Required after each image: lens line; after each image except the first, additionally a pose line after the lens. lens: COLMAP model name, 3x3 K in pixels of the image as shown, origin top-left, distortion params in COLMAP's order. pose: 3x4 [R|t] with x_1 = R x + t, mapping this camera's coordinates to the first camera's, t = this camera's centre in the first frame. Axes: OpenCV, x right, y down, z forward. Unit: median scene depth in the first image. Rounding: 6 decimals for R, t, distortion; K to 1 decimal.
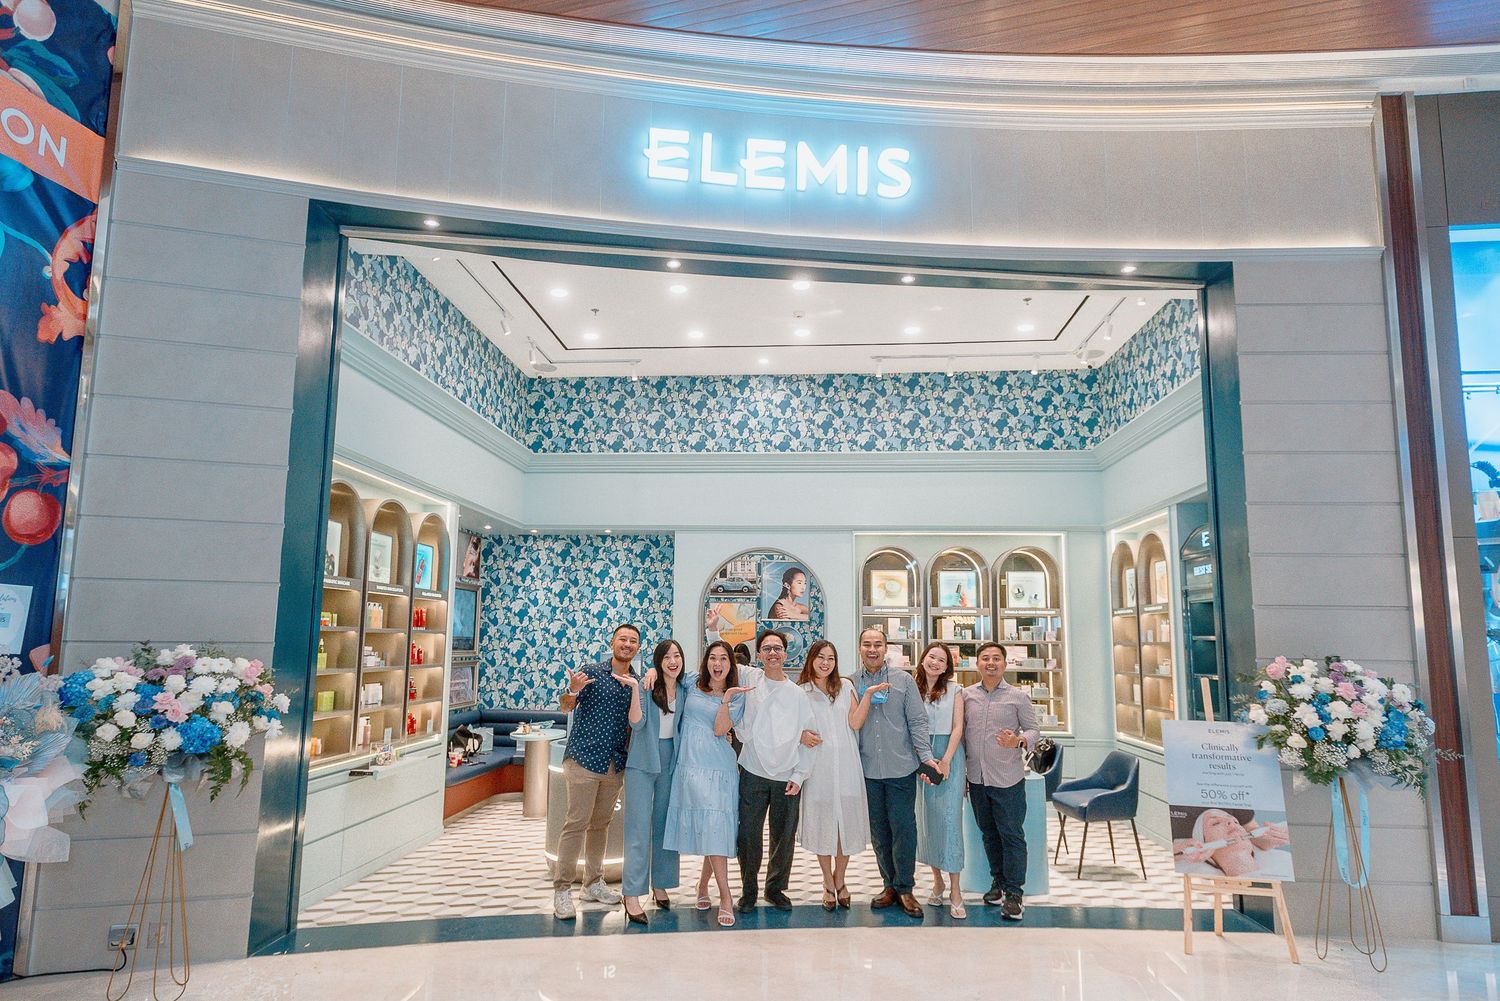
lens RADIAL K [[828.5, 0, 727.9], [0, 828.5, 542.3], [0, 0, 1]] dist [0.001331, -0.000530]
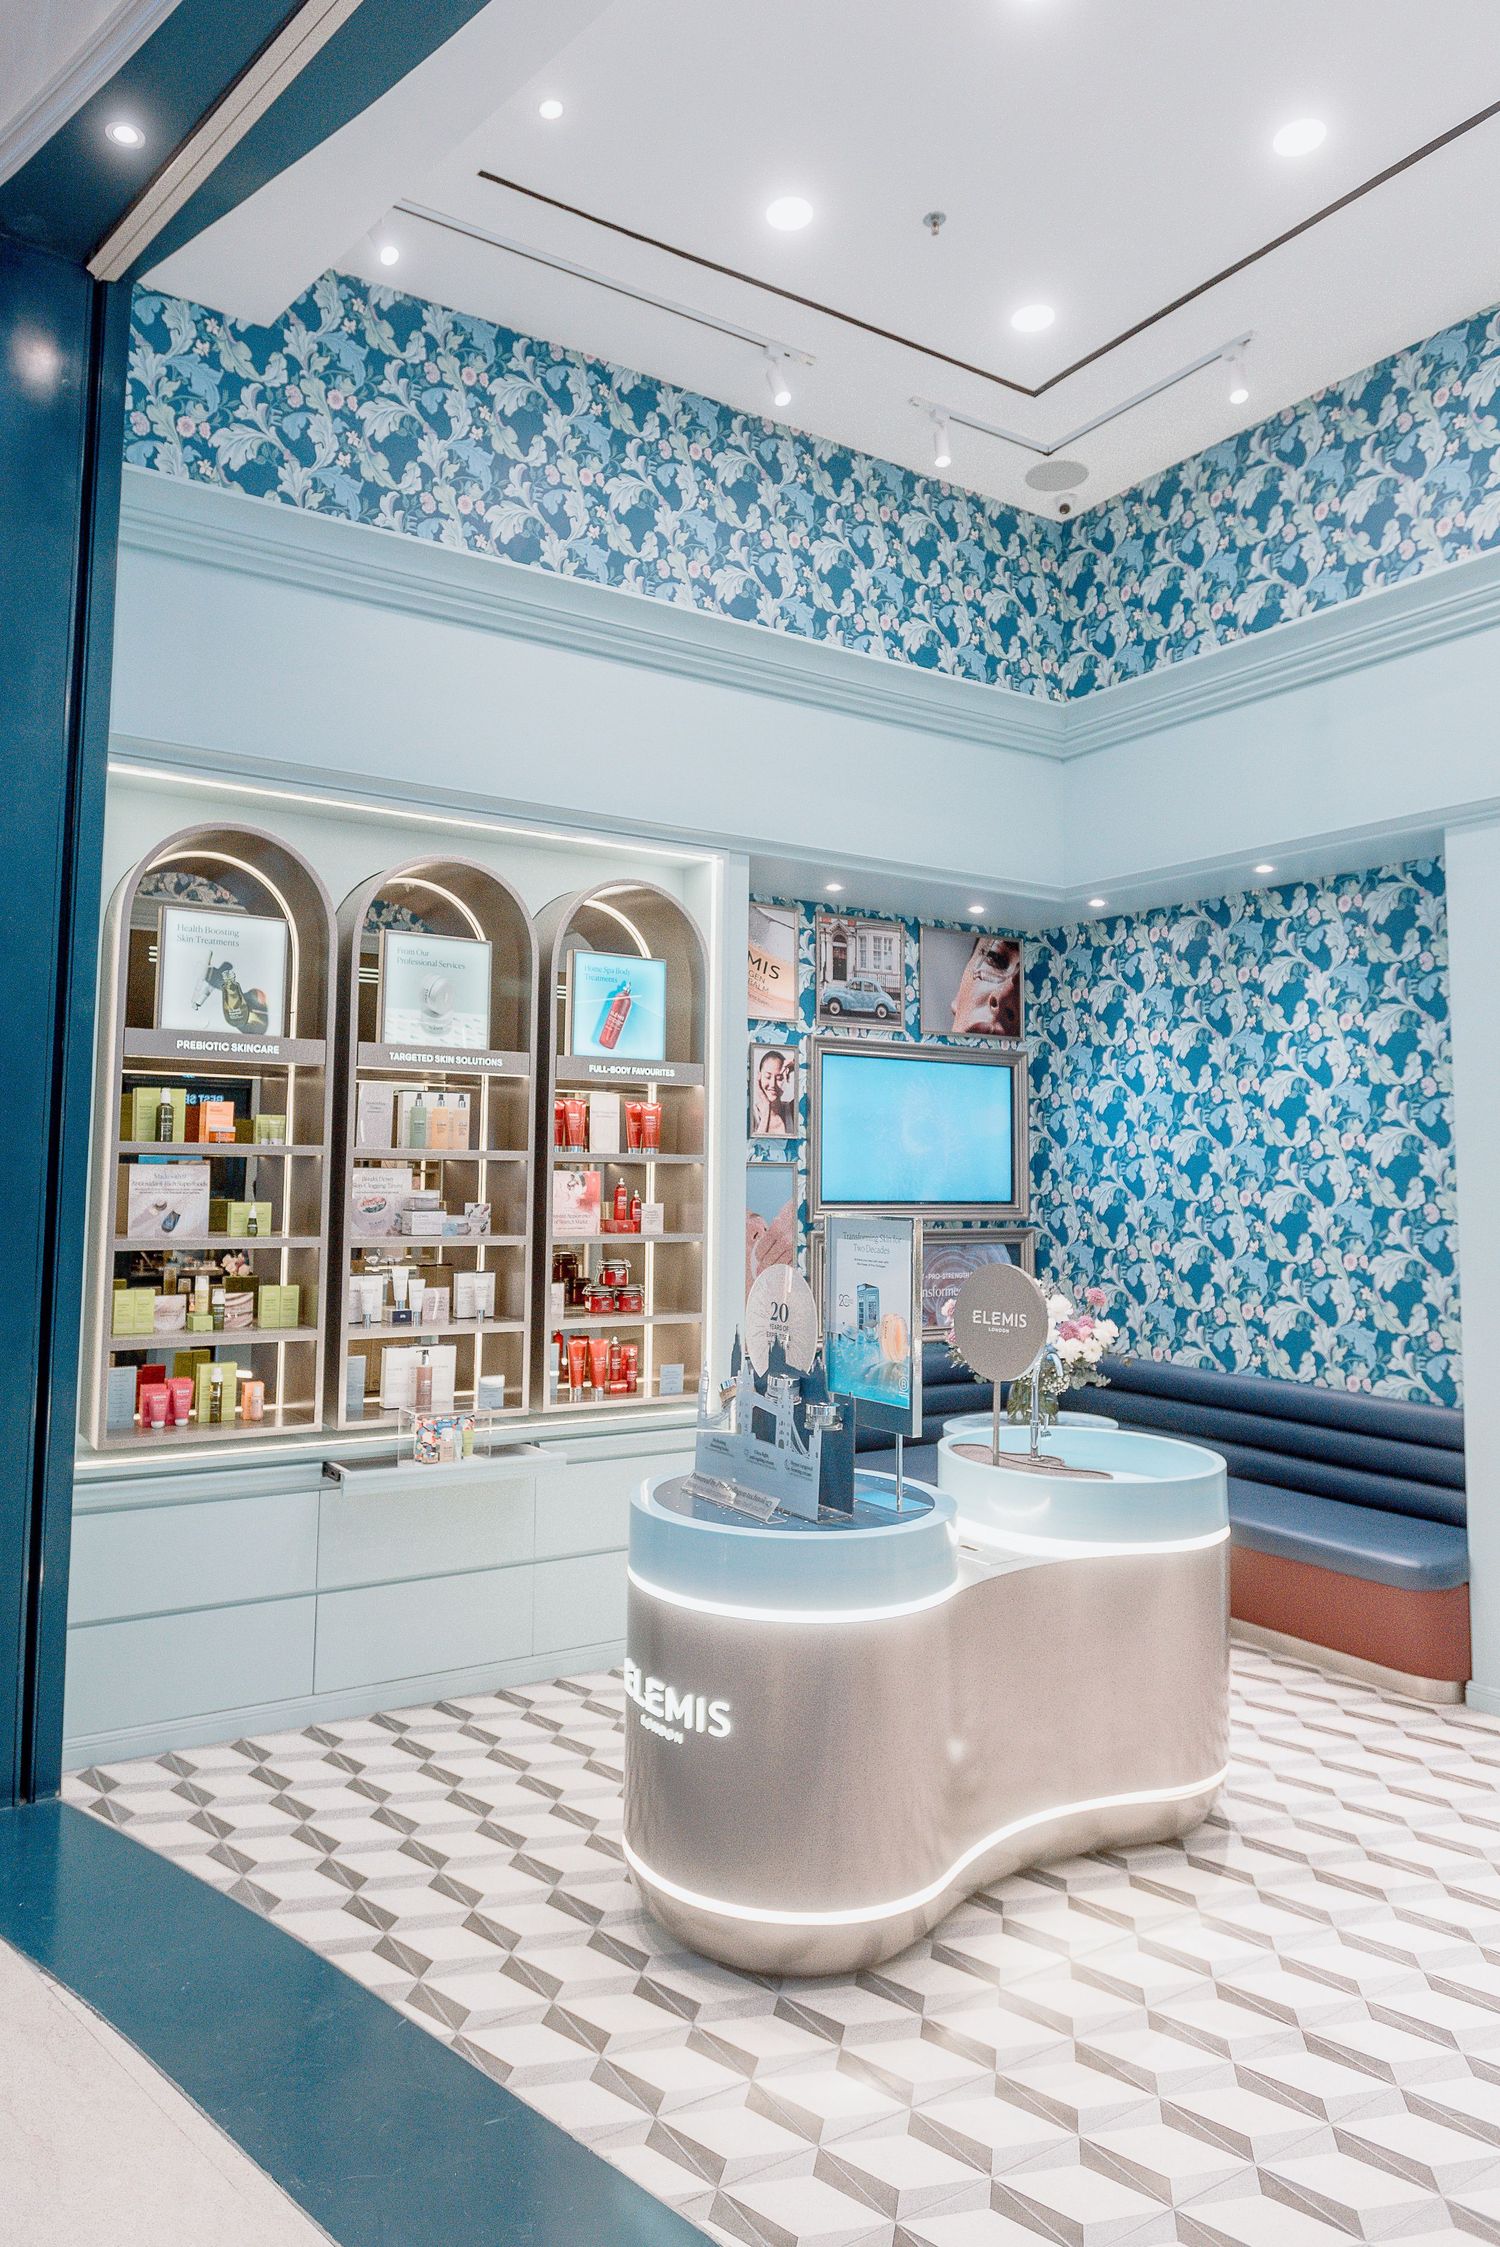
lens RADIAL K [[1420.7, 0, 675.4], [0, 1420.7, 1057.9], [0, 0, 1]] dist [-0.005231, -0.001692]
pose [[0.596520, -0.070760, -0.799473, 0.194012], [0.090582, 0.995677, -0.020539, 0.060005], [0.797471, -0.060166, 0.600351, 0.473095]]
